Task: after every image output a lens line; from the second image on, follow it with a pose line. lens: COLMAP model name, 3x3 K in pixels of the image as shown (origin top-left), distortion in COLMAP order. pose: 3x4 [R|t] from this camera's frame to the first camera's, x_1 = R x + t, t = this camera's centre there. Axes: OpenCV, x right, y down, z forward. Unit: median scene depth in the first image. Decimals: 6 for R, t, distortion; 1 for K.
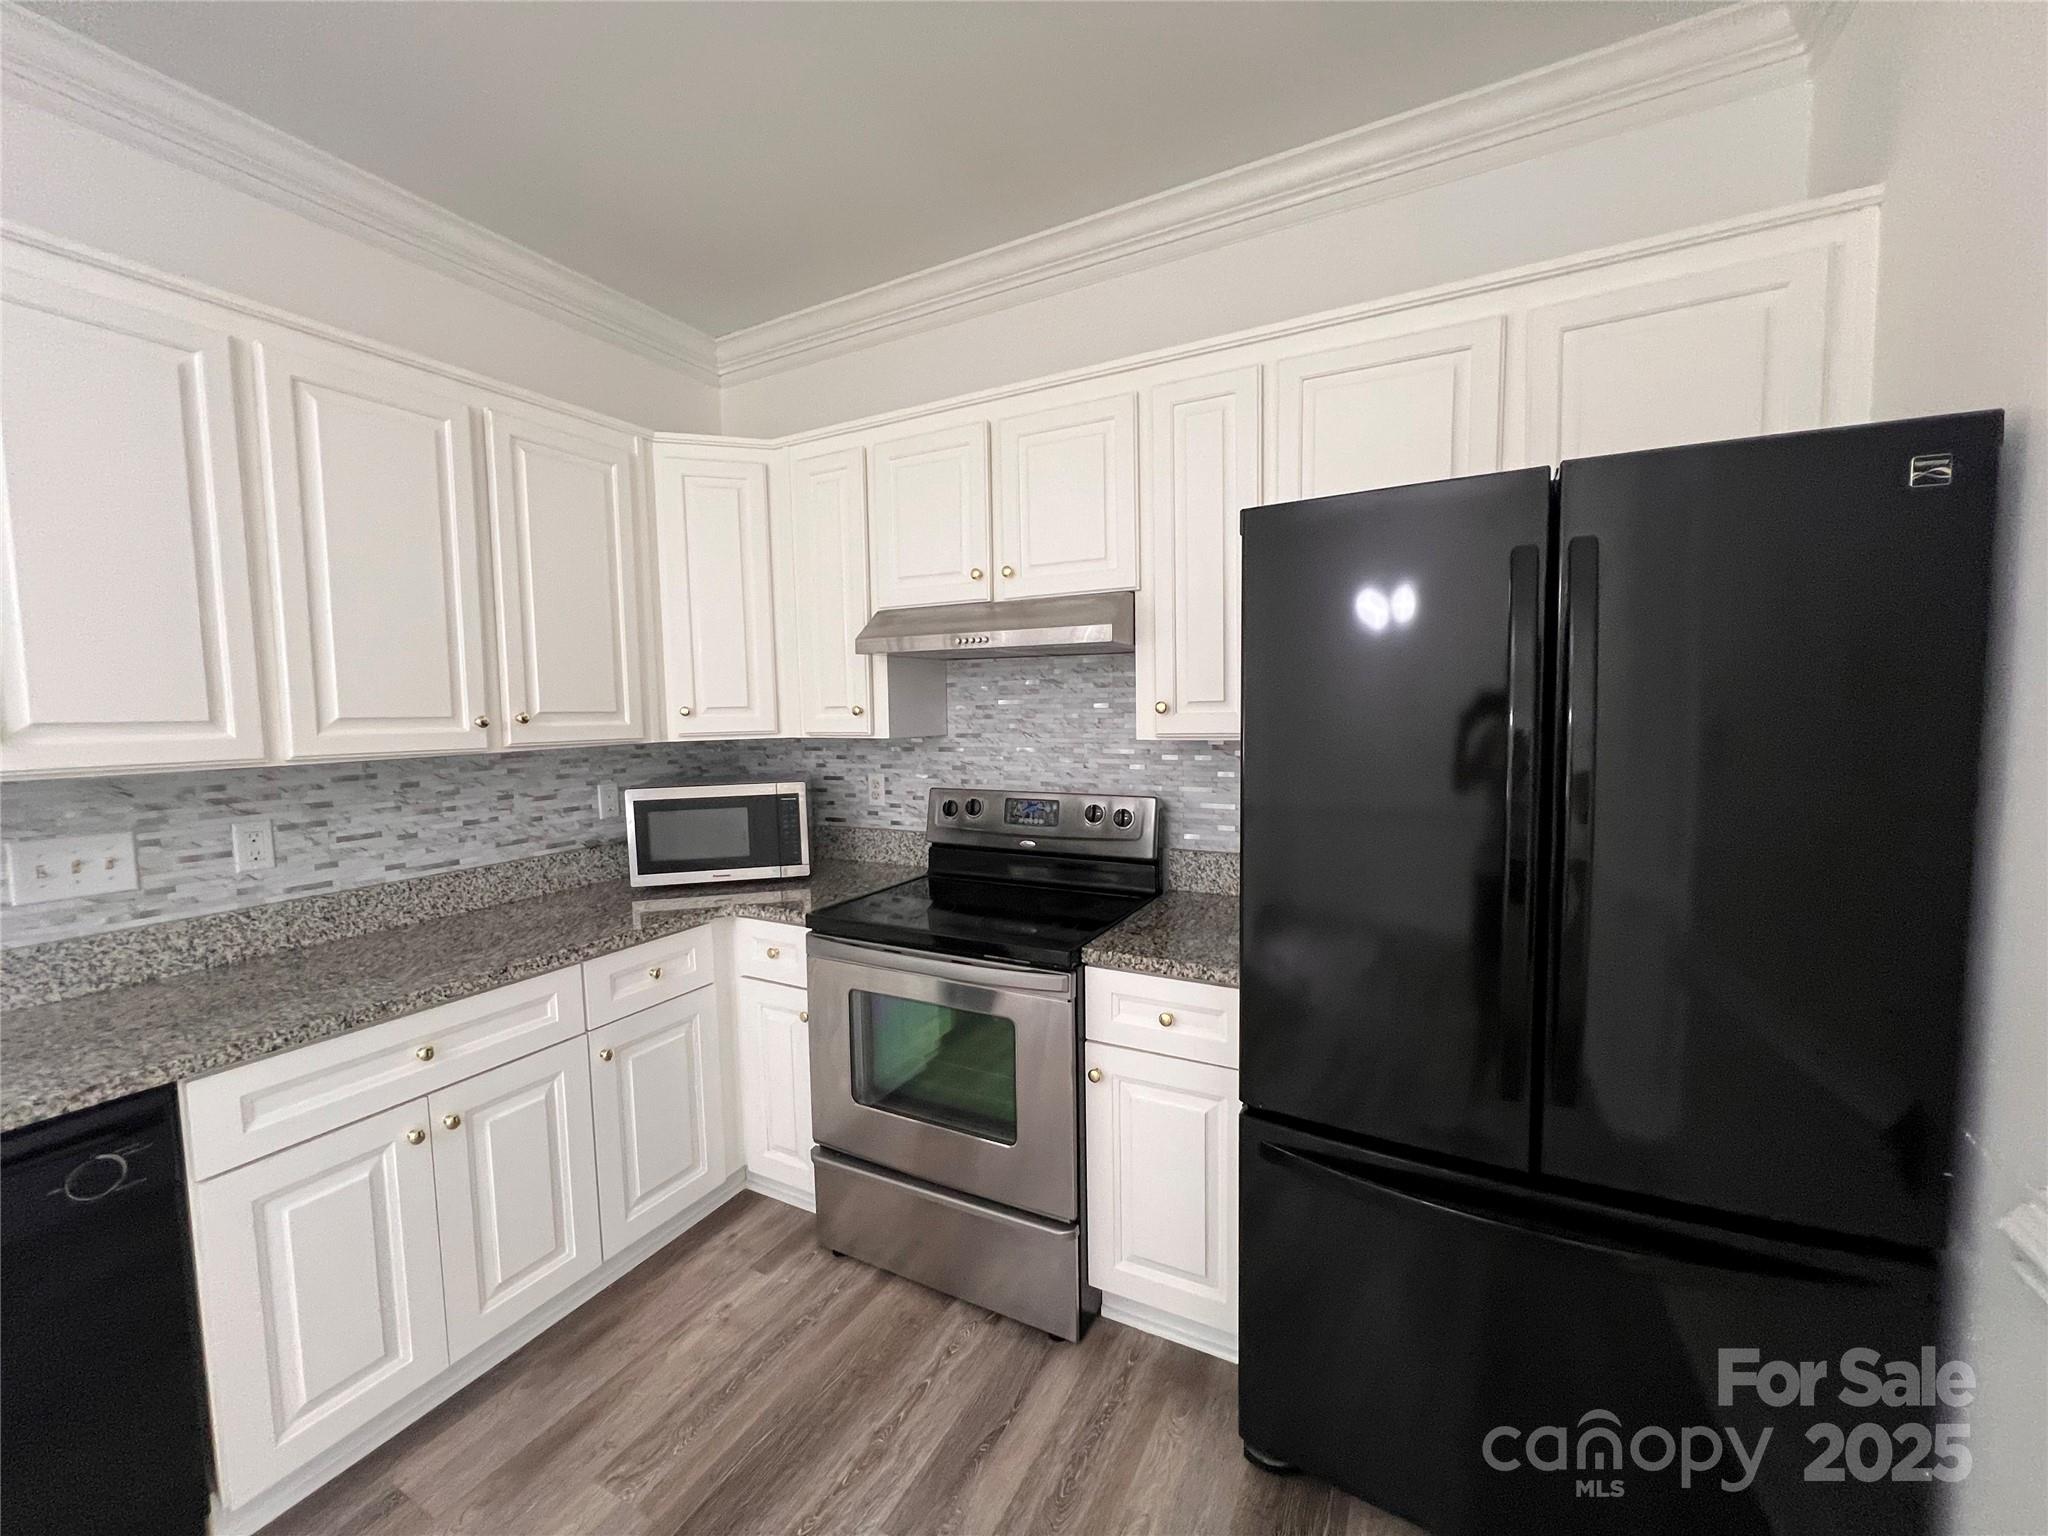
lens RADIAL K [[821.6, 0, 1024.4], [0, 821.6, 765.9], [0, 0, 1]] dist [0.003382, 0.000235]
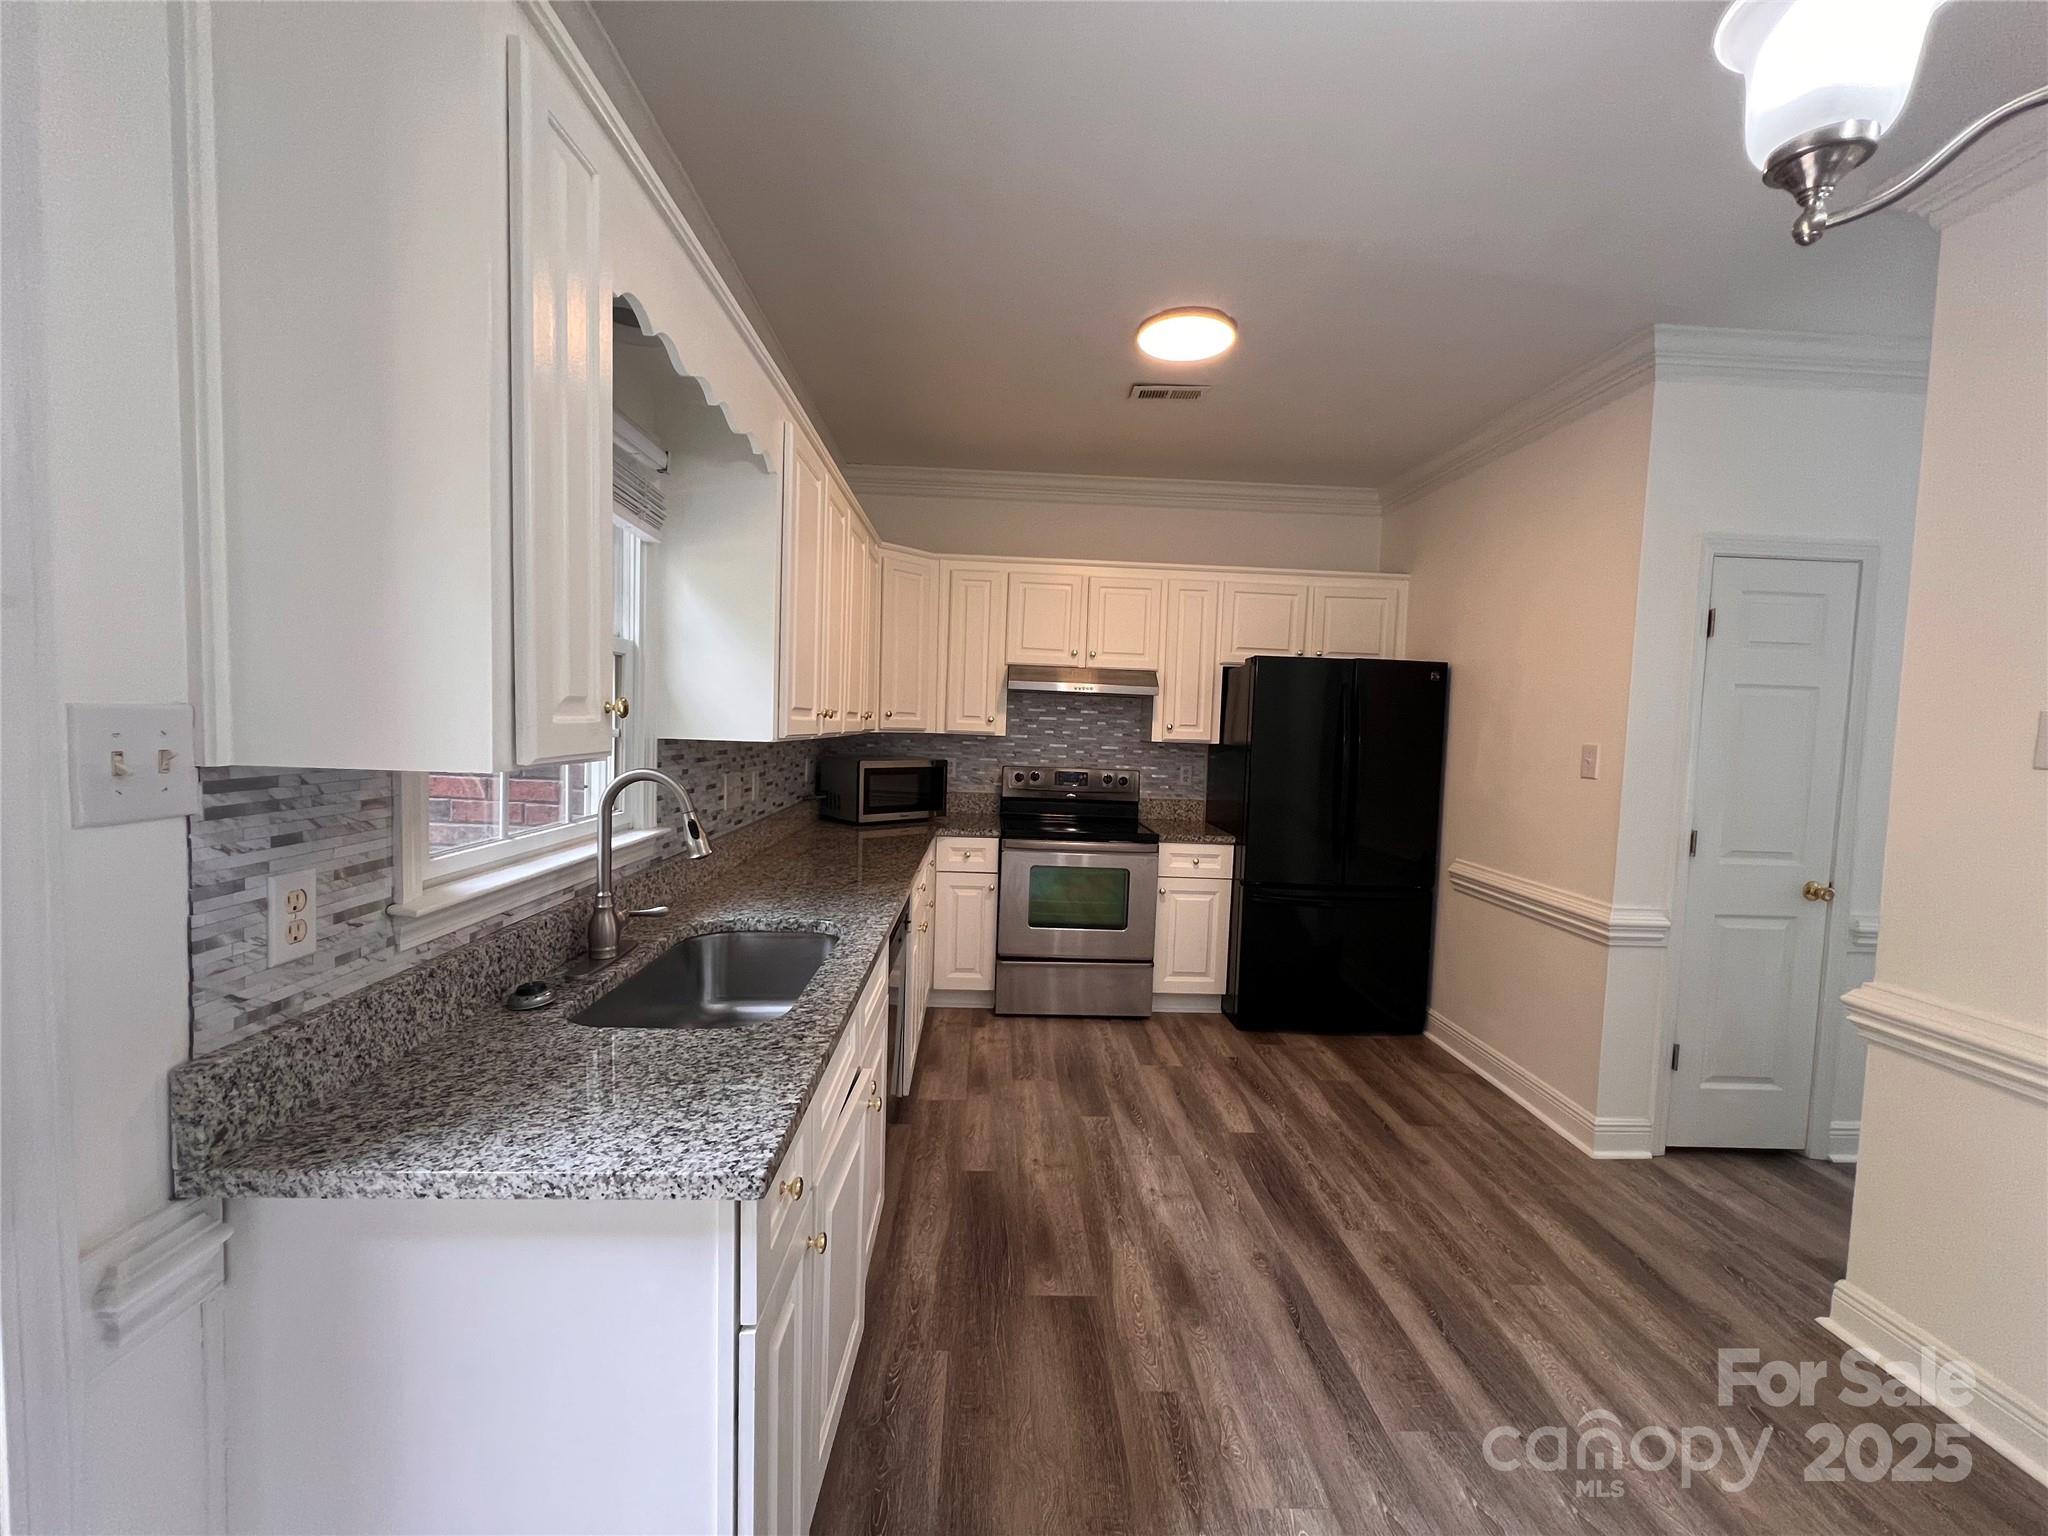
lens RADIAL K [[821.6, 0, 1019.5], [0, 821.6, 771.3], [0, 0, 1]] dist [0.003382, 0.000235]
pose [[0.861372, 0.019285, 0.507609, -1.104428], [-0.015407, 0.999811, -0.011839, 0.066635], [-0.507742, 0.002377, 0.861506, -0.573632]]
